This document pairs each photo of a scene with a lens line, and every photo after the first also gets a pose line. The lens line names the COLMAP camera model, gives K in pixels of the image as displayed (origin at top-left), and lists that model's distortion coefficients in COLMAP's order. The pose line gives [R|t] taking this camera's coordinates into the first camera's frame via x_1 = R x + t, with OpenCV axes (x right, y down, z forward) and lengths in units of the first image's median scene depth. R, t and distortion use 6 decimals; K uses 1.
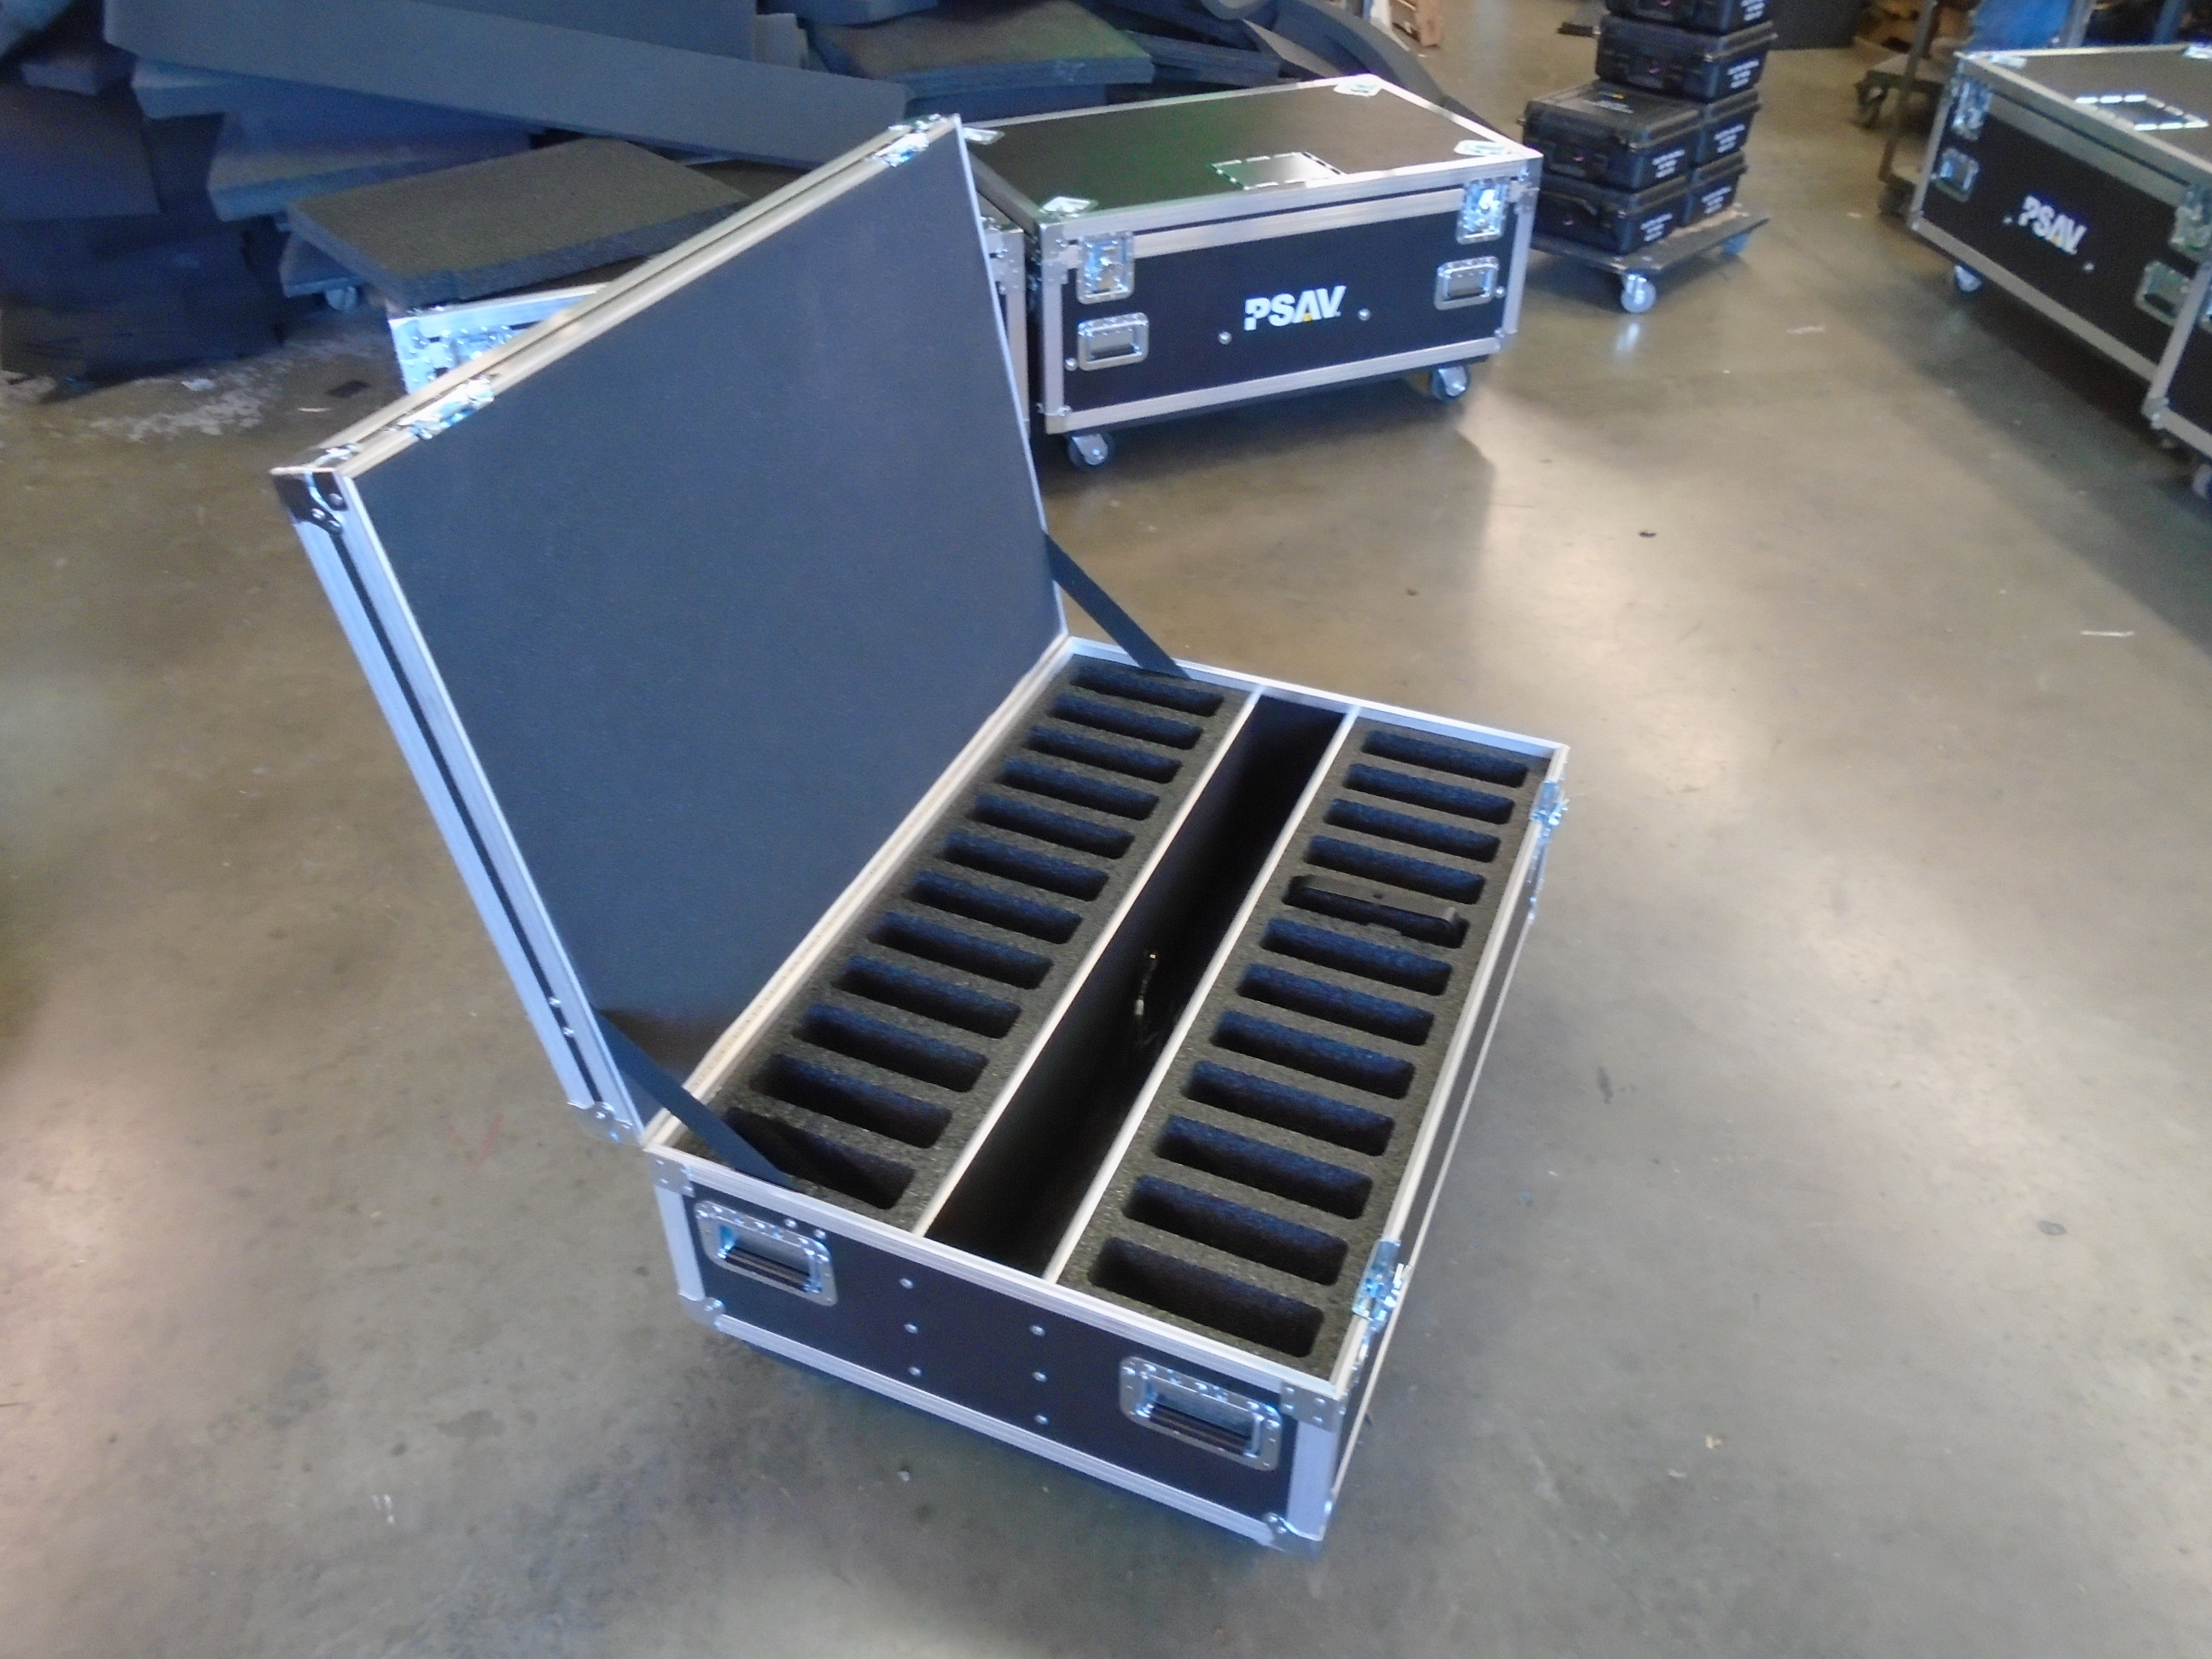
lens RADIAL K [[1710.5, 0, 1114.5], [0, 1710.5, 818.0], [0, 0, 1]] dist [-0.016459, 0.008541]
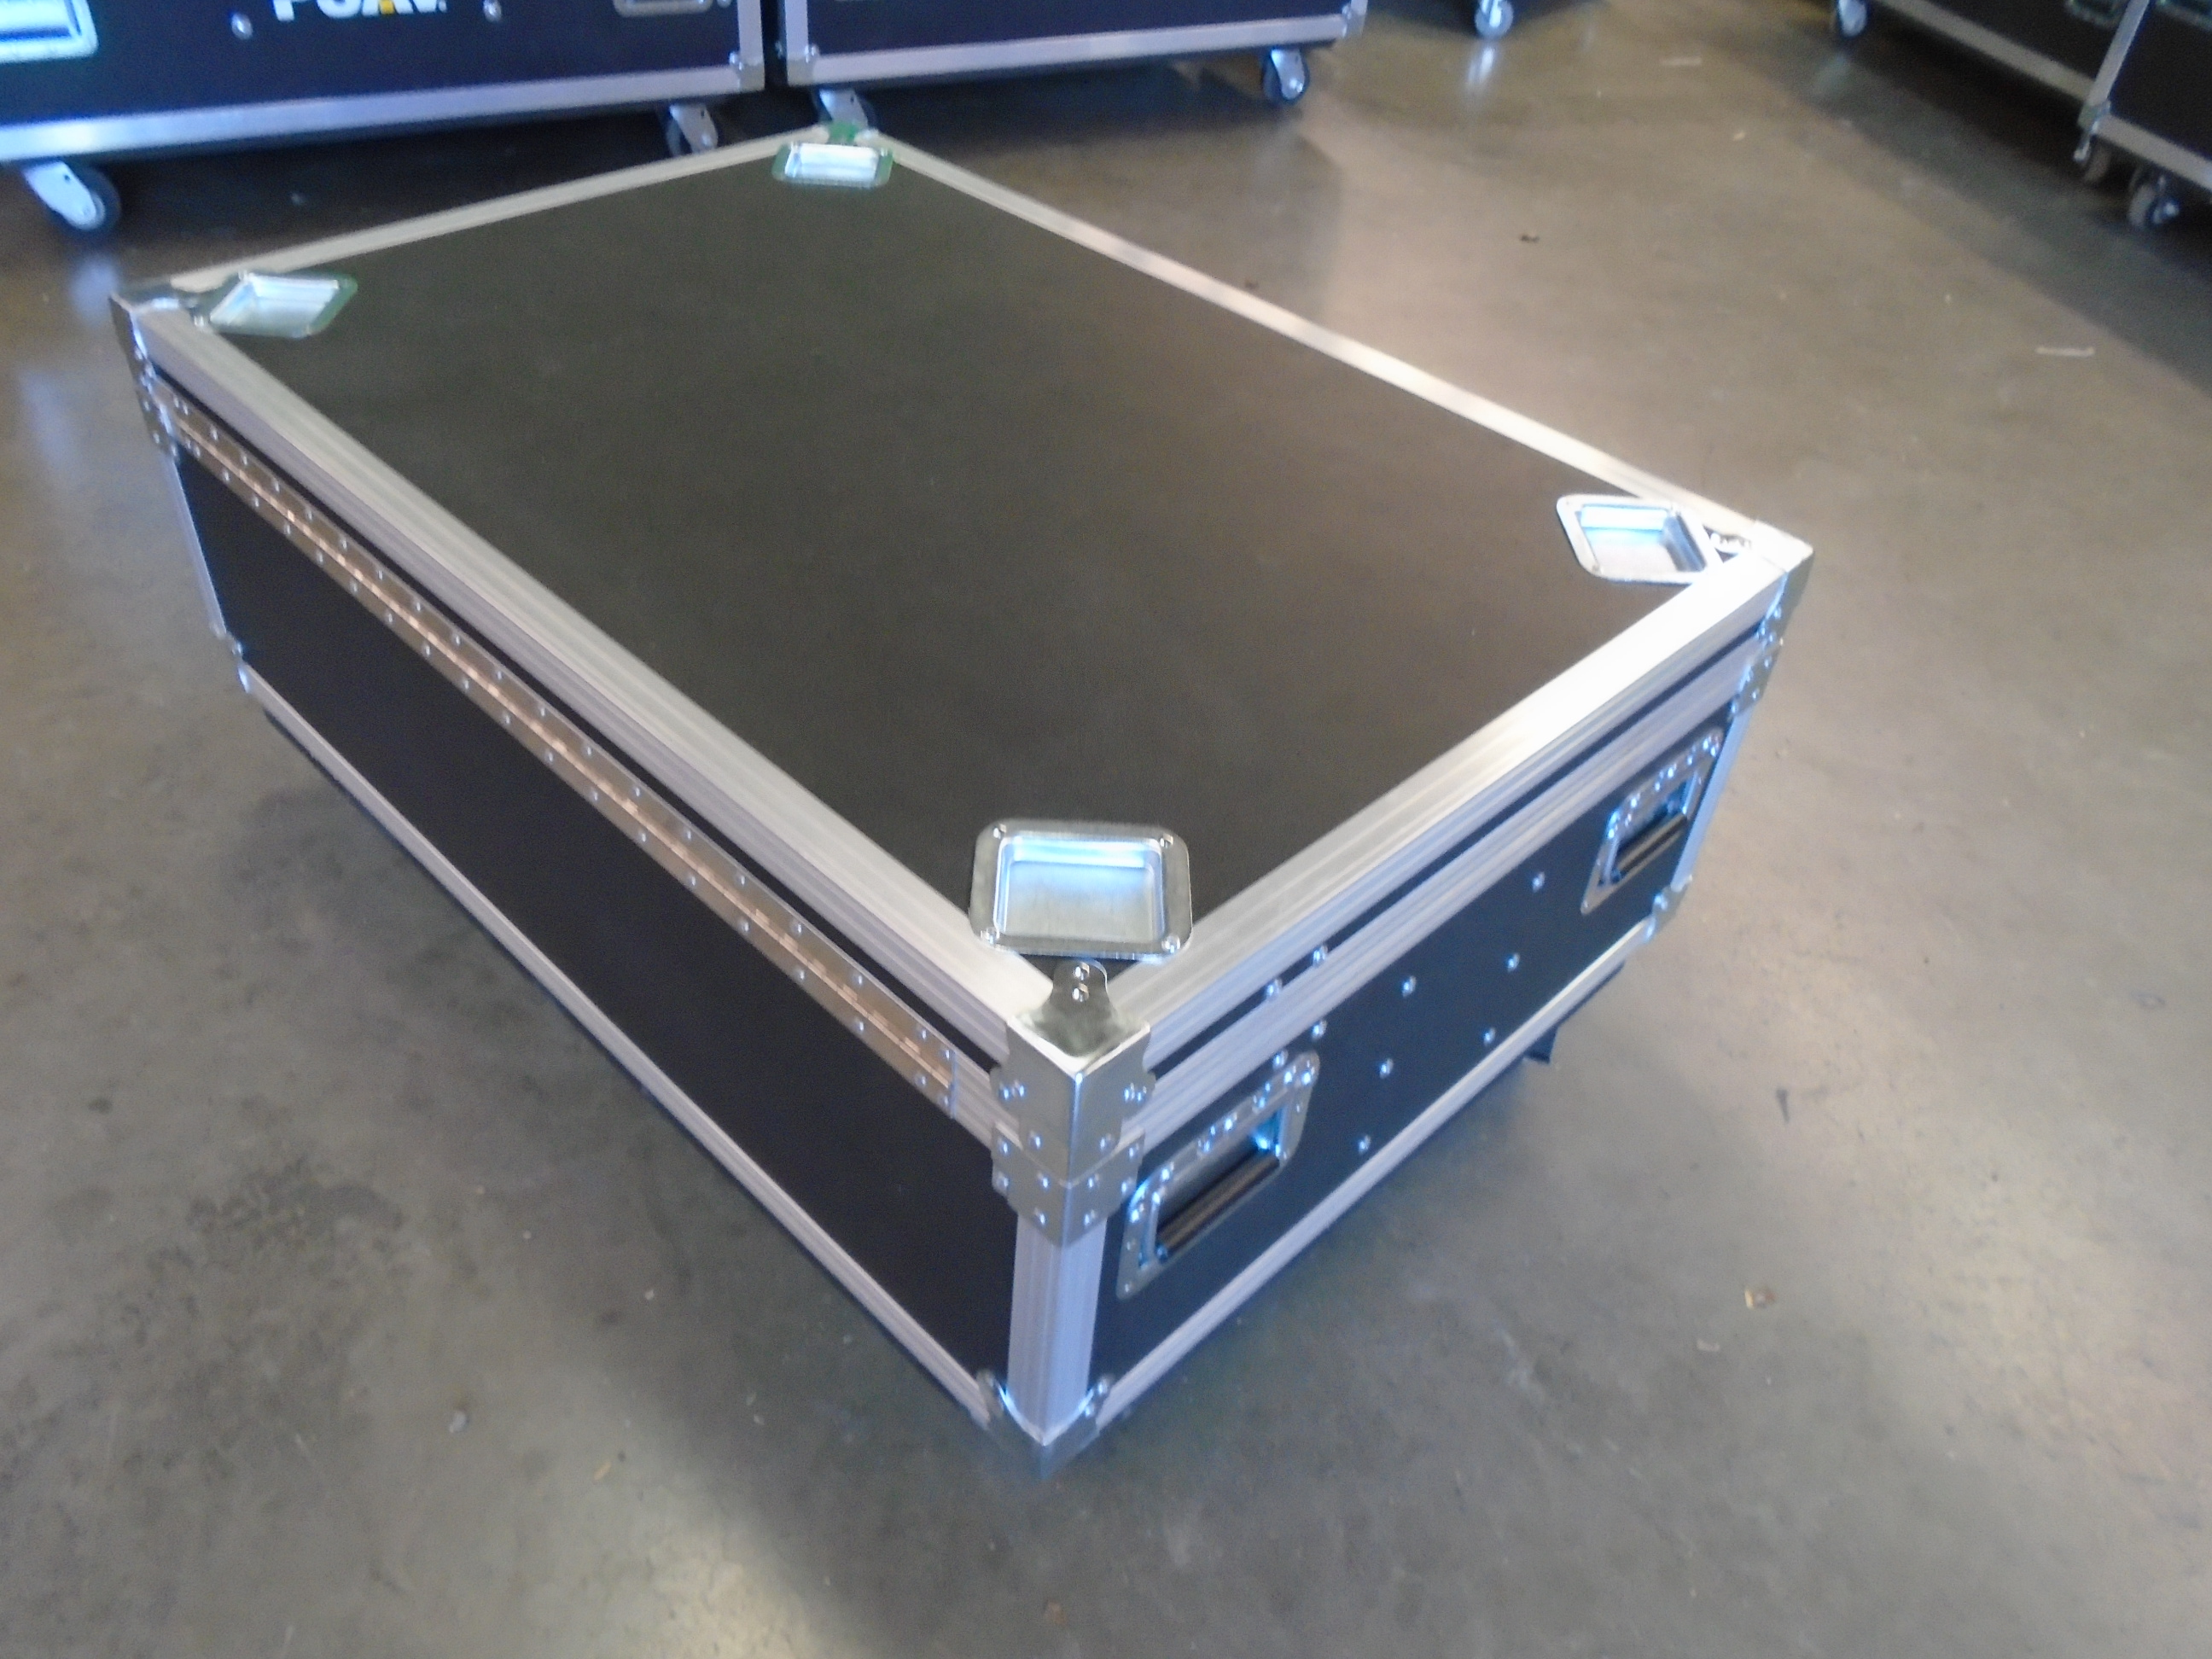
lens RADIAL K [[1710.5, 0, 1112.8], [0, 1710.5, 817.2], [0, 0, 1]] dist [-0.016459, 0.008541]
pose [[0.992367, -0.007272, 0.123102, 0.009452], [0.002052, 0.999096, 0.042471, 0.077234], [-0.123299, -0.041894, 0.991485, 0.194988]]
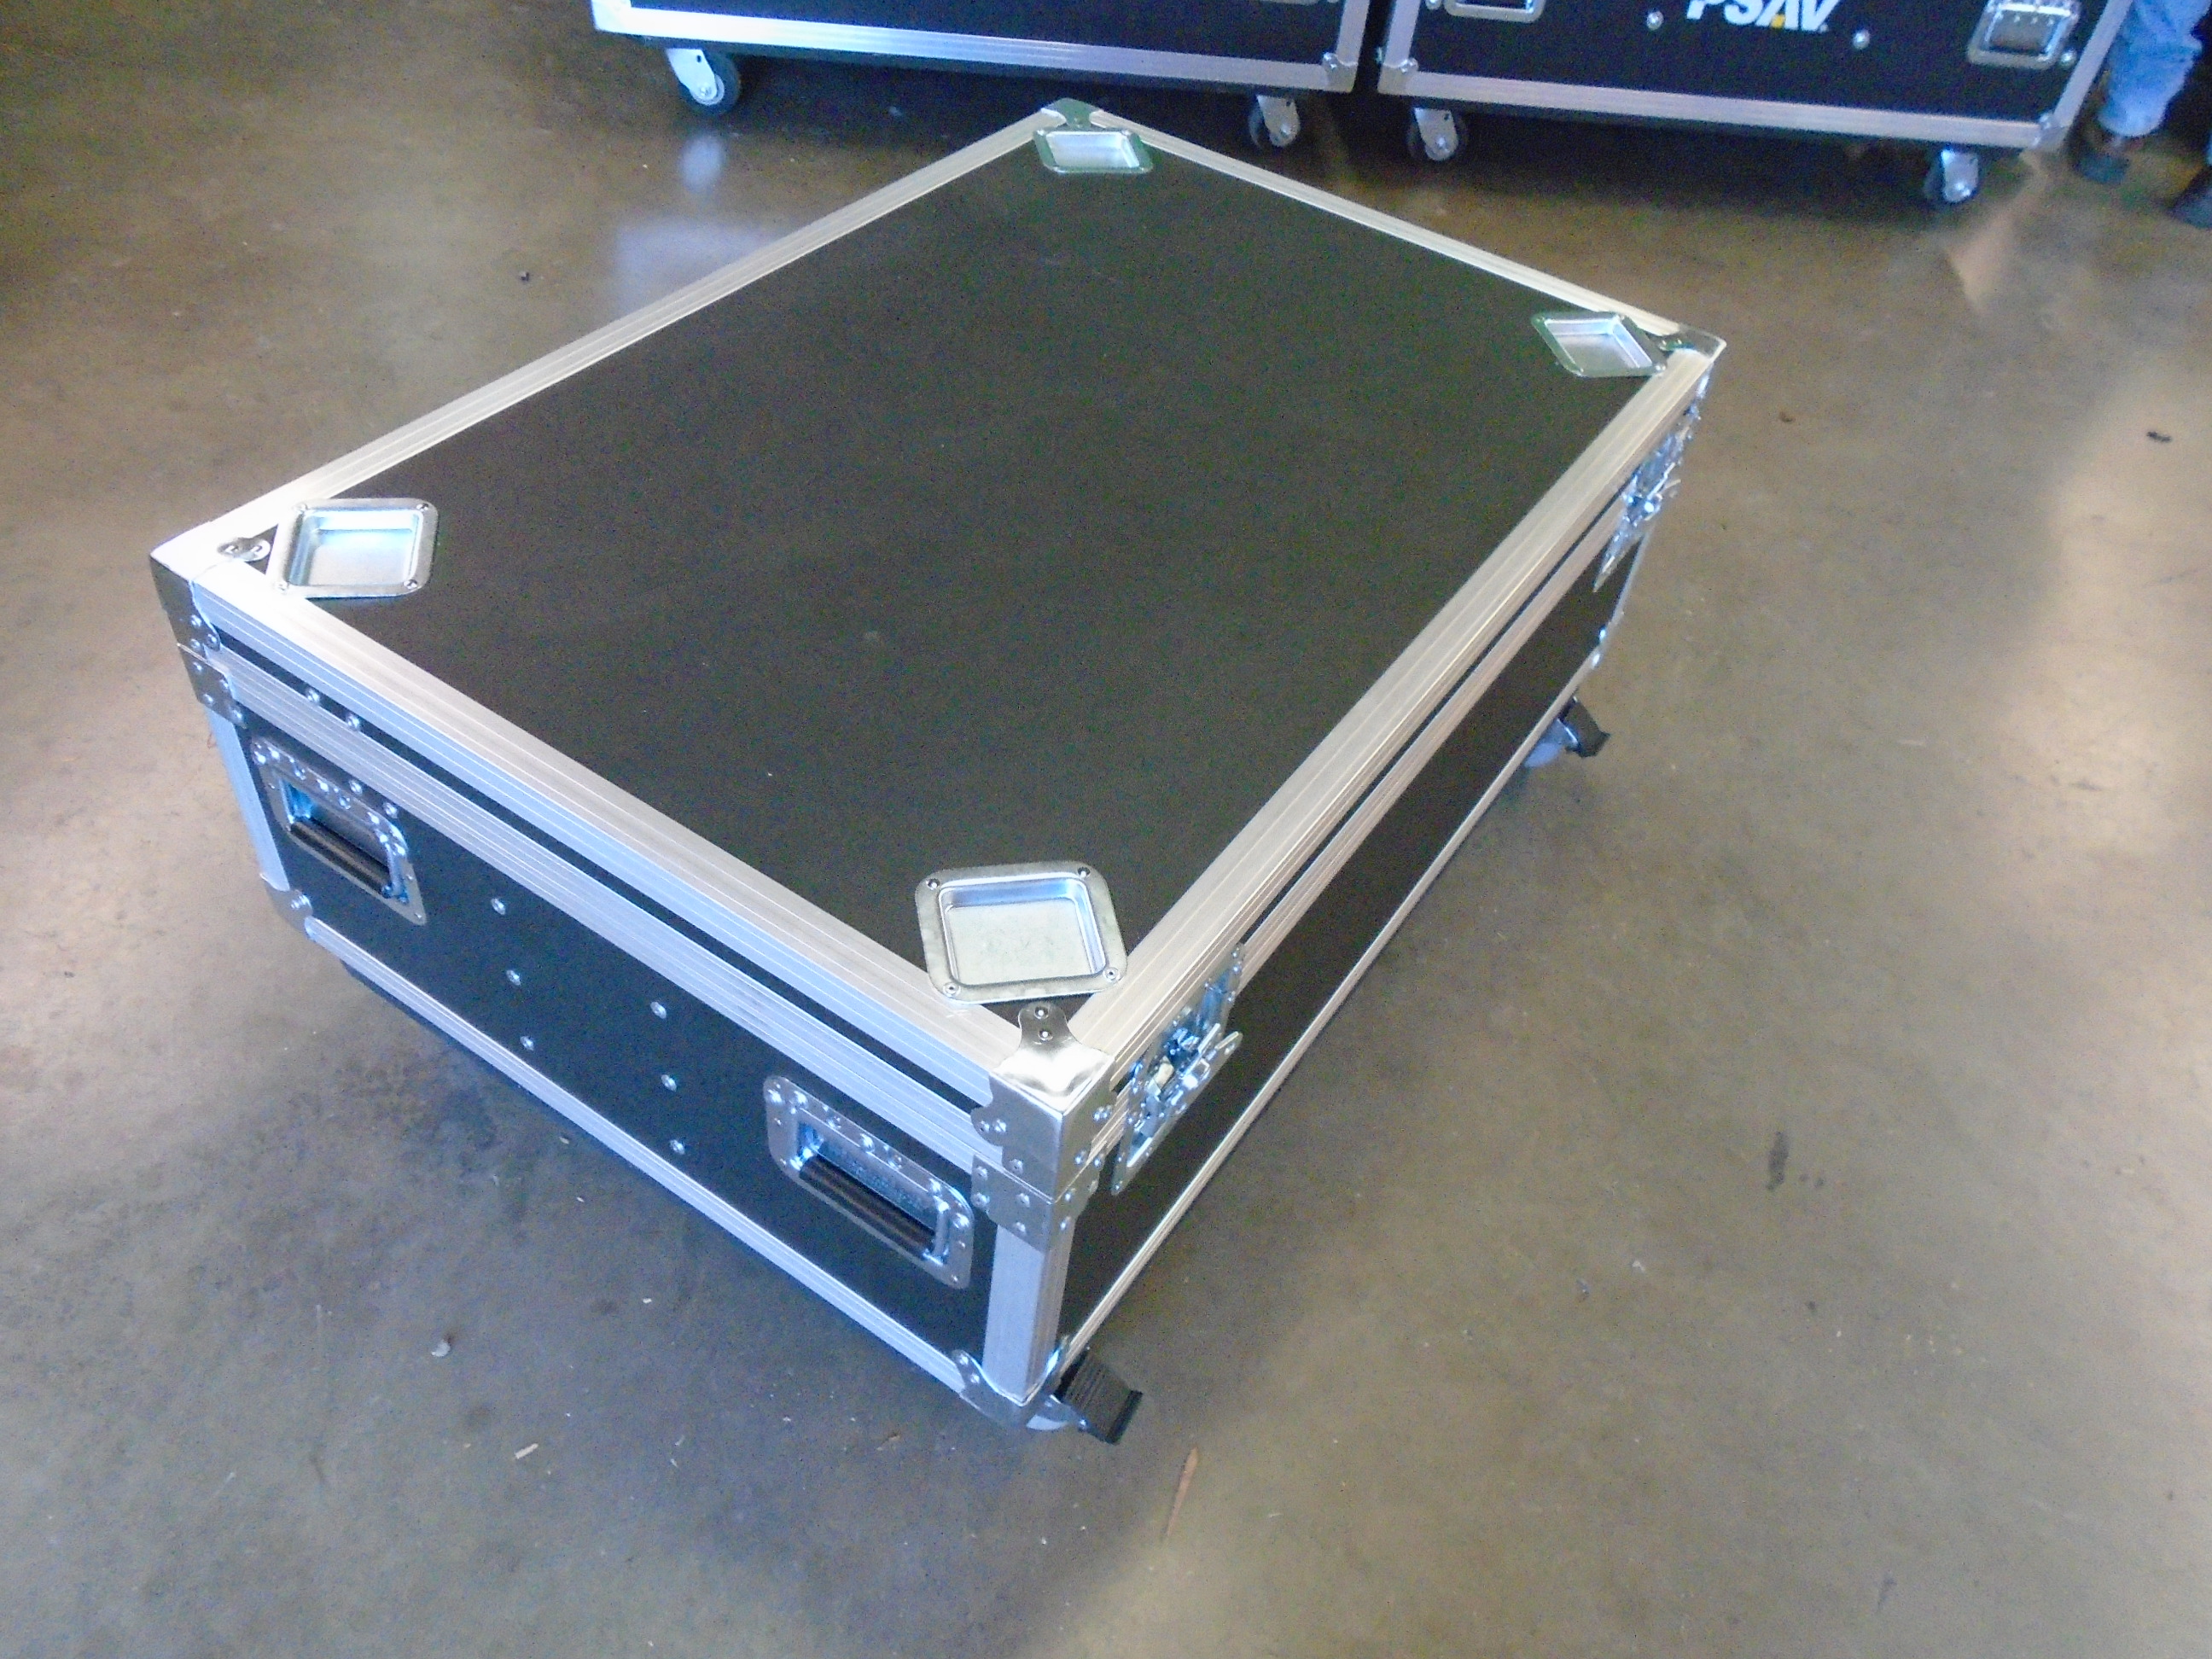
lens RADIAL K [[1710.5, 0, 1098.2], [0, 1710.5, 822.2], [0, 0, 1]] dist [-0.016459, 0.008541]
pose [[0.933328, 0.310234, -0.180701, 0.081357], [-0.288836, 0.947768, 0.135312, 0.014809], [0.213241, -0.074098, 0.974186, 0.215681]]
